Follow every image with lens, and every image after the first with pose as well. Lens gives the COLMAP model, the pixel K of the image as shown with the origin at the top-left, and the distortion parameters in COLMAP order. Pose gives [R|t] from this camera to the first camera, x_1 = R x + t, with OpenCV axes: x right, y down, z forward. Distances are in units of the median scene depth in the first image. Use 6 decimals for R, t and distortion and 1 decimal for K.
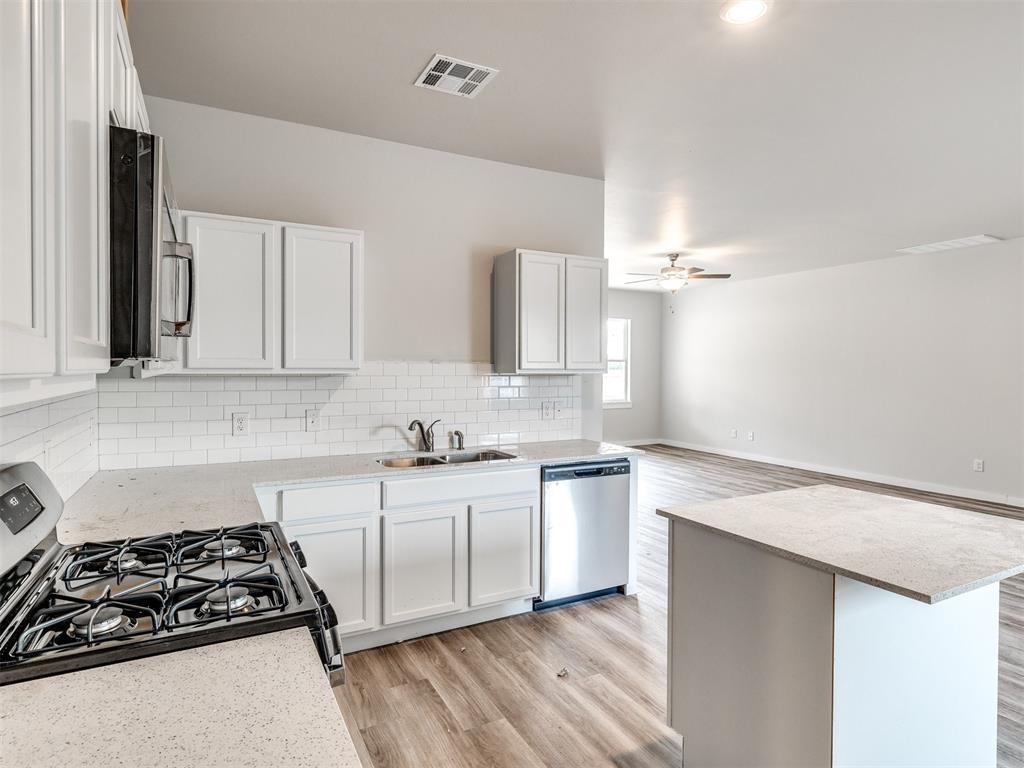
lens RADIAL K [[585.3, 0, 514.1], [0, 585.3, 377.1], [0, 0, 1]] dist [-0.003602, -0.000516]
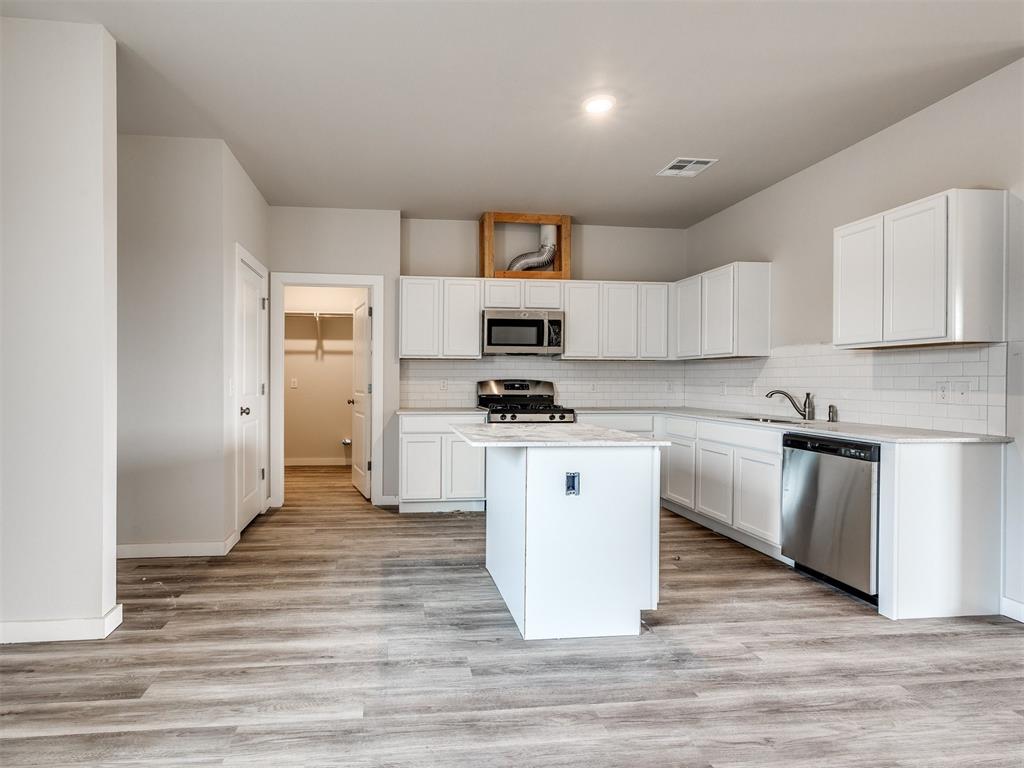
lens RADIAL K [[512.1, 0, 433.1], [0, 512.1, 385.3], [0, 0, 1]] dist [0.000772, 0.000884]
pose [[-0.405864, 0.003121, -0.913928, 1.236483], [-0.022921, 0.999645, 0.013593, 0.066997], [0.913646, 0.026465, -0.405648, 0.804545]]
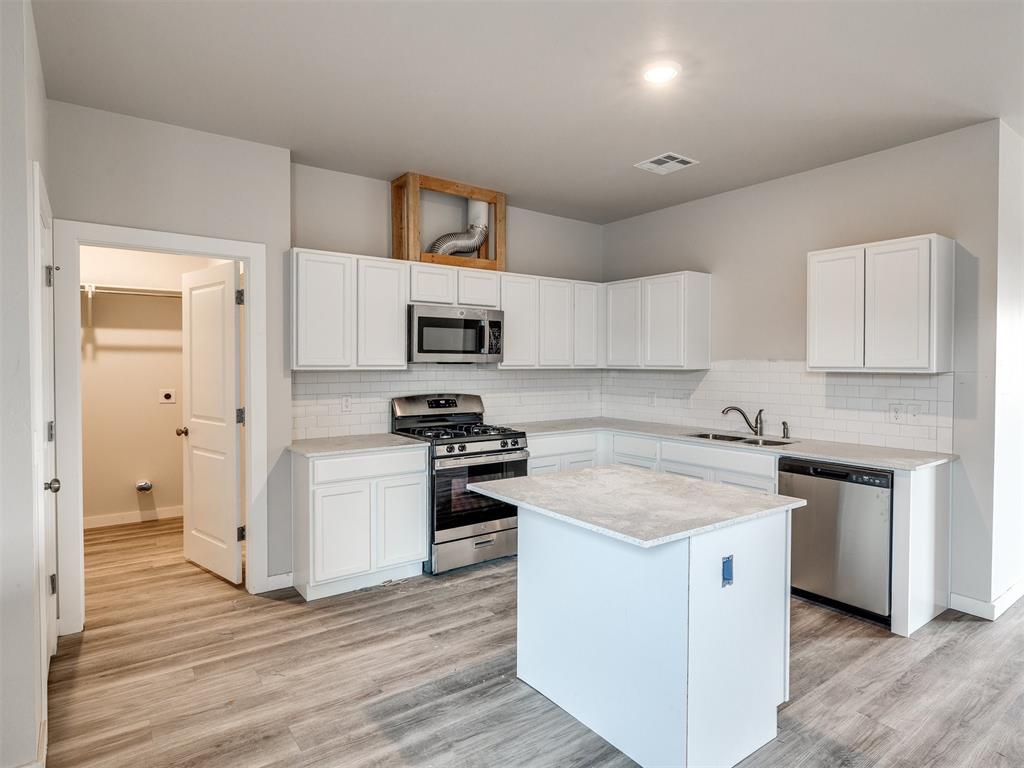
lens RADIAL K [[574.6, 0, 496.1], [0, 574.6, 375.3], [0, 0, 1]] dist [-0.003923, -0.000509]
pose [[0.112806, 0.016299, -0.993483, 1.071699], [-0.018528, 0.999726, 0.014298, -0.003496], [0.993444, 0.016795, 0.113077, 0.366425]]
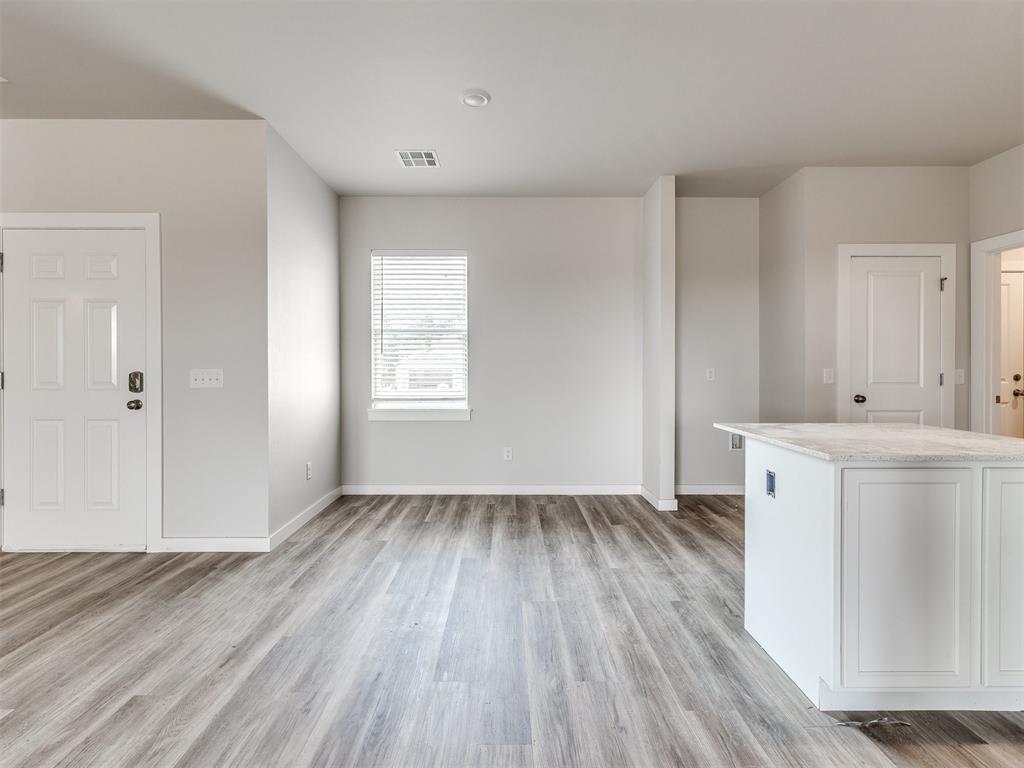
lens RADIAL K [[582.2, 0, 551.2], [0, 582.2, 374.7], [0, 0, 1]] dist [0.002184, 0.001095]
pose [[-0.884027, -0.010491, 0.467318, 0.426640], [0.003535, 0.999569, 0.029128, 0.051805], [-0.467422, 0.027402, -0.883610, 1.450018]]
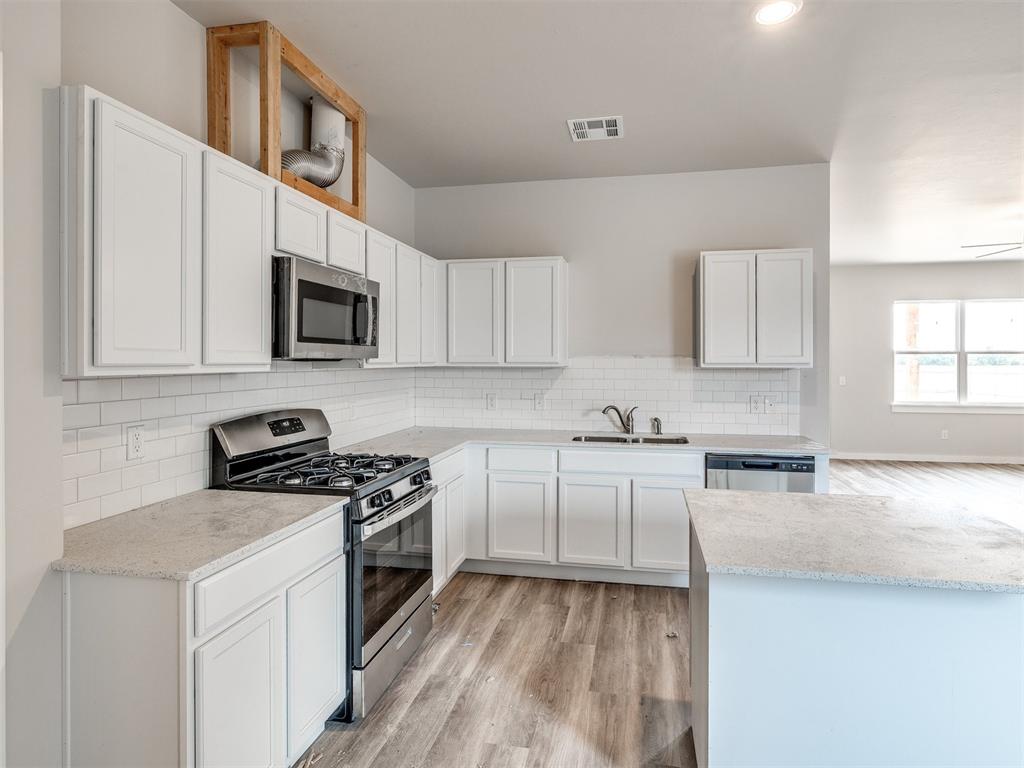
lens RADIAL K [[580.0, 0, 515.5], [0, 580.0, 362.6], [0, 0, 1]] dist [-0.002860, -0.000524]
pose [[0.764195, -0.000448, -0.644985, 0.478111], [-0.008738, 0.999901, -0.011048, 0.000157], [0.644926, 0.014079, 0.764115, -0.039970]]
